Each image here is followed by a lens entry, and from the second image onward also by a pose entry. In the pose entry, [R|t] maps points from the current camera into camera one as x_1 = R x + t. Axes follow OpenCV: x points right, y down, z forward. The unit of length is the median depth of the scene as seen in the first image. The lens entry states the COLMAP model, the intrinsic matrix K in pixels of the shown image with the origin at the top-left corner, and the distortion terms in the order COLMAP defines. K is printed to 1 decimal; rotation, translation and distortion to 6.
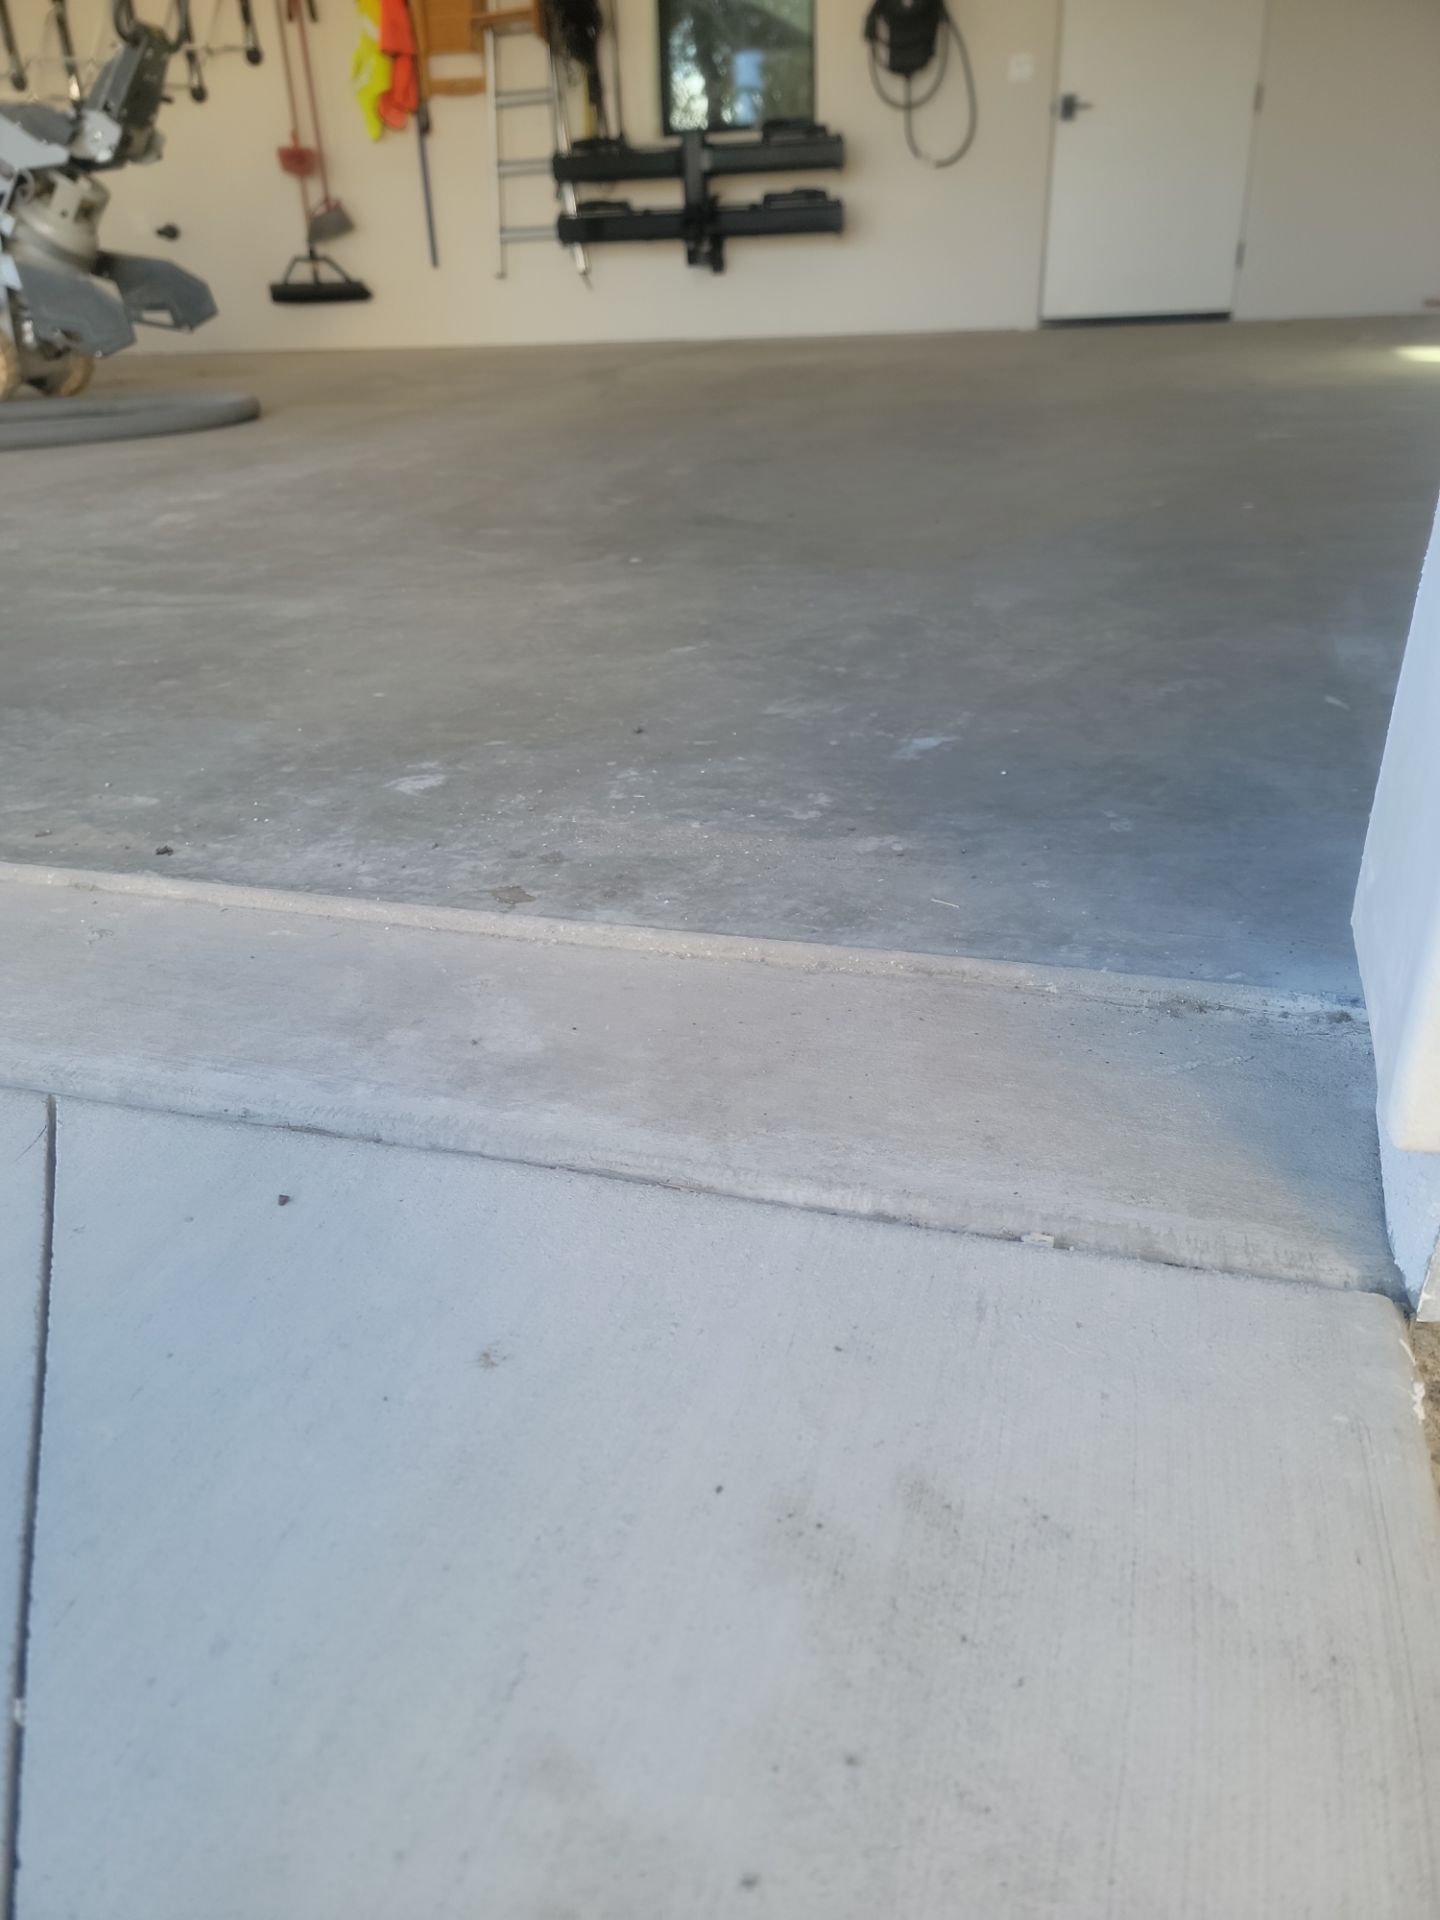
lens RADIAL K [[1324.1, 0, 706.1], [0, 1324.1, 985.5], [0, 0, 1]] dist [0.092610, -0.086436]
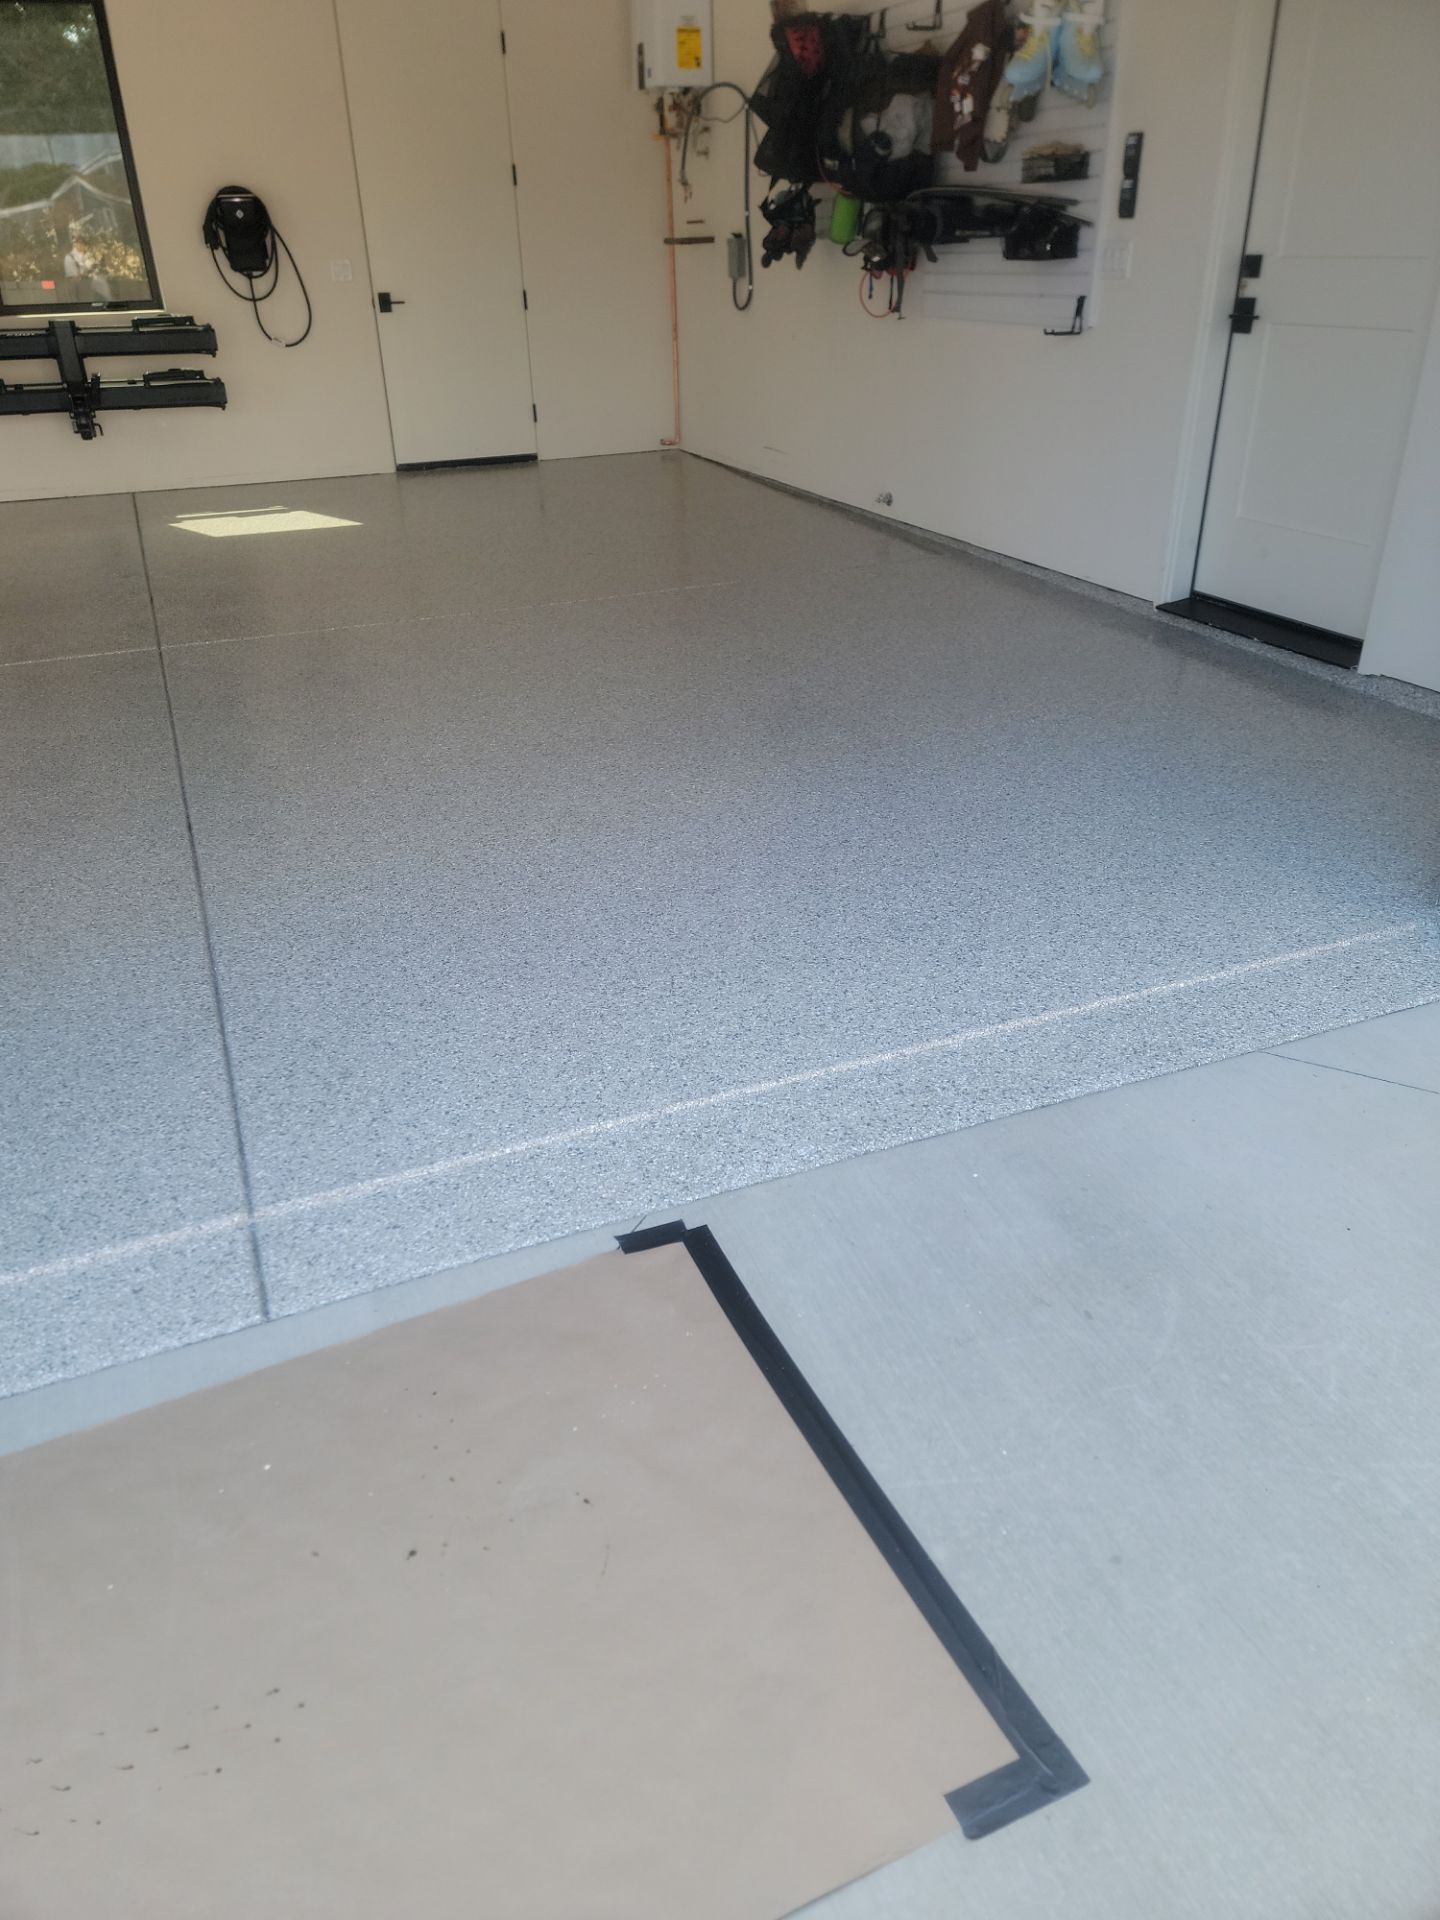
lens RADIAL K [[1319.2, 0, 706.5], [0, 1319.2, 950.2], [0, 0, 1]] dist [0.081634, -0.066268]
pose [[0.768344, -0.286706, 0.572229, -0.361282], [0.294368, 0.952183, 0.081822, -0.089749], [-0.568326, 0.105578, 0.816002, -0.105974]]
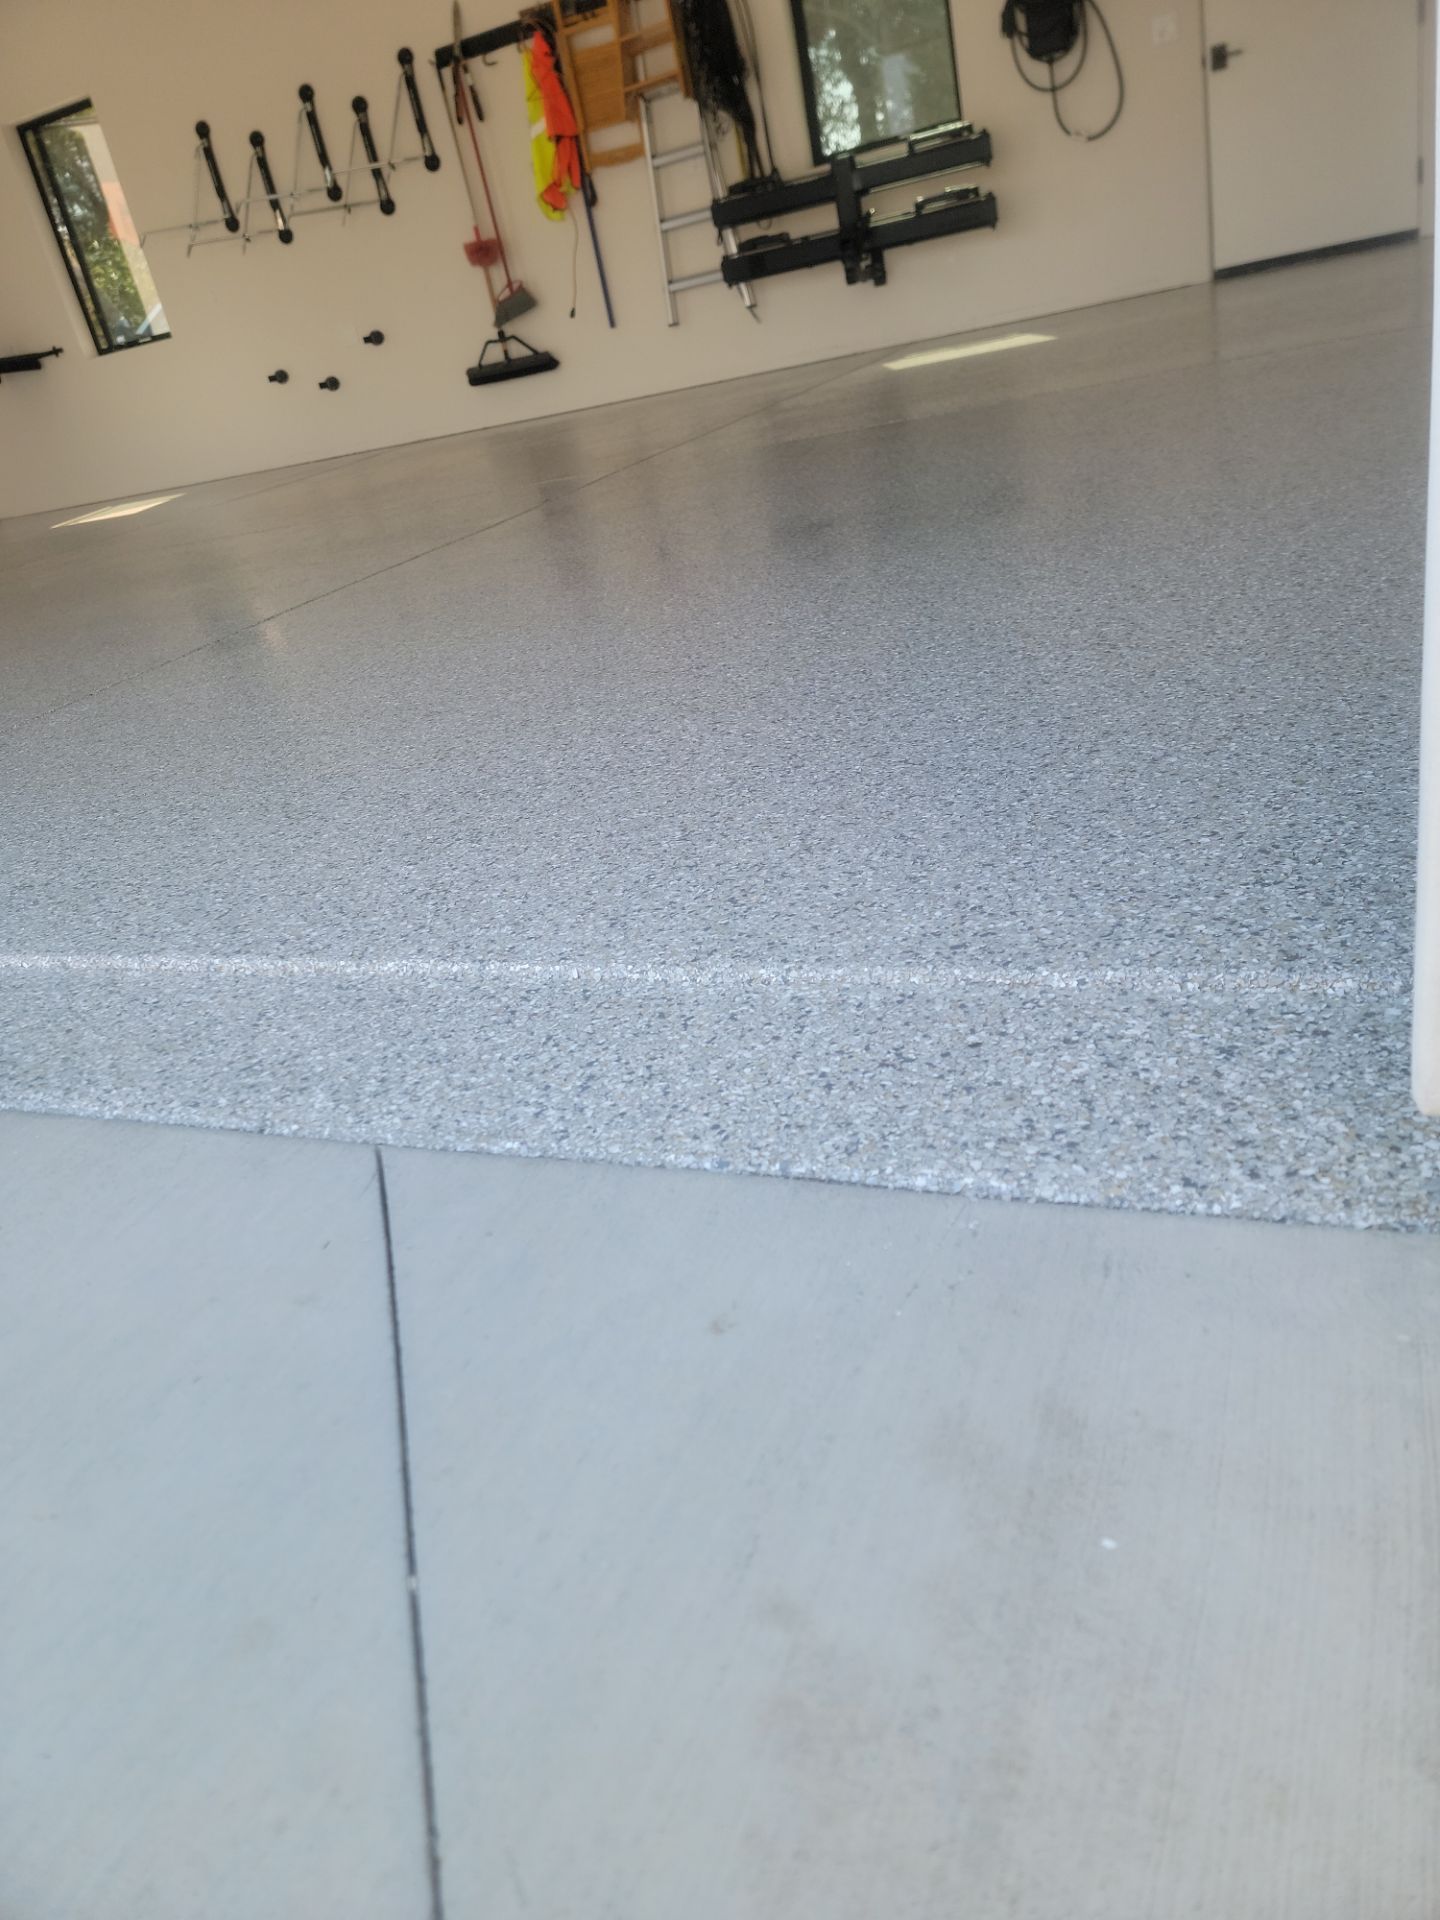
lens RADIAL K [[1324.1, 0, 722.0], [0, 1324.1, 954.7], [0, 0, 1]] dist [0.092610, -0.086436]
pose [[0.981753, -0.098751, -0.162509, 0.007721], [0.095487, 0.995043, -0.027794, -0.003975], [0.164448, 0.011770, 0.986315, -0.025044]]
